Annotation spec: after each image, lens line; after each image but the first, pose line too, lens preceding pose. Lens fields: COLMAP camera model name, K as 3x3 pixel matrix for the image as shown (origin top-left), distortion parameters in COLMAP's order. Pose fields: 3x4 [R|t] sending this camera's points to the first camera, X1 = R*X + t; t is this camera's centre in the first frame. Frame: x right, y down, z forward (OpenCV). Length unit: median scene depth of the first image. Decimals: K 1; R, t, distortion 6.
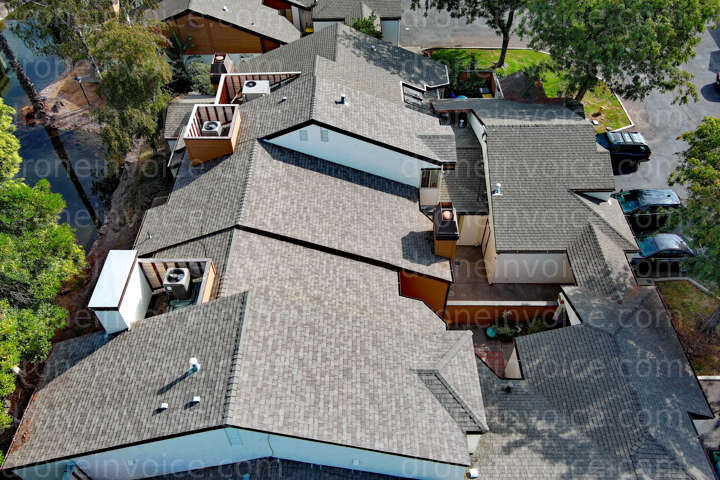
lens RADIAL K [[556.2, 0, 361.7], [0, 556.2, 239.2], [0, 0, 1]] dist [0.001748, 0.002739]
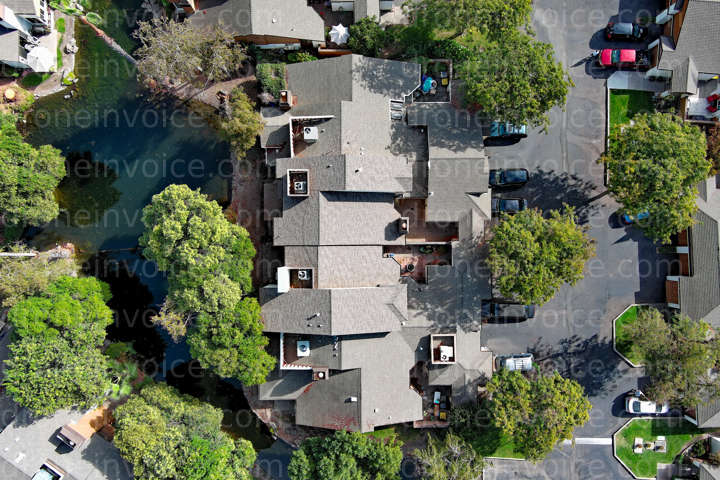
lens RADIAL K [[556.2, 0, 360.5], [0, 556.2, 242.3], [0, 0, 1]] dist [0.001748, 0.002739]
pose [[0.999953, -0.006909, 0.006738, -0.045714], [0.000594, 0.740878, 0.671640, -1.500184], [-0.009633, -0.671605, 0.740847, -0.751025]]
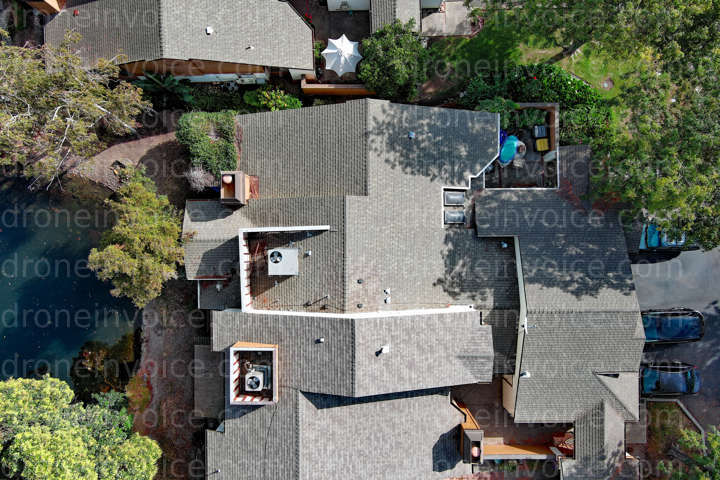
lens RADIAL K [[556.2, 0, 358.1], [0, 556.2, 238.0], [0, 0, 1]] dist [0.001748, 0.002739]
pose [[0.999992, -0.004026, -0.000783, -0.078885], [0.003520, 0.744233, 0.667911, -1.082378], [-0.002106, -0.667908, 0.744240, 0.423807]]
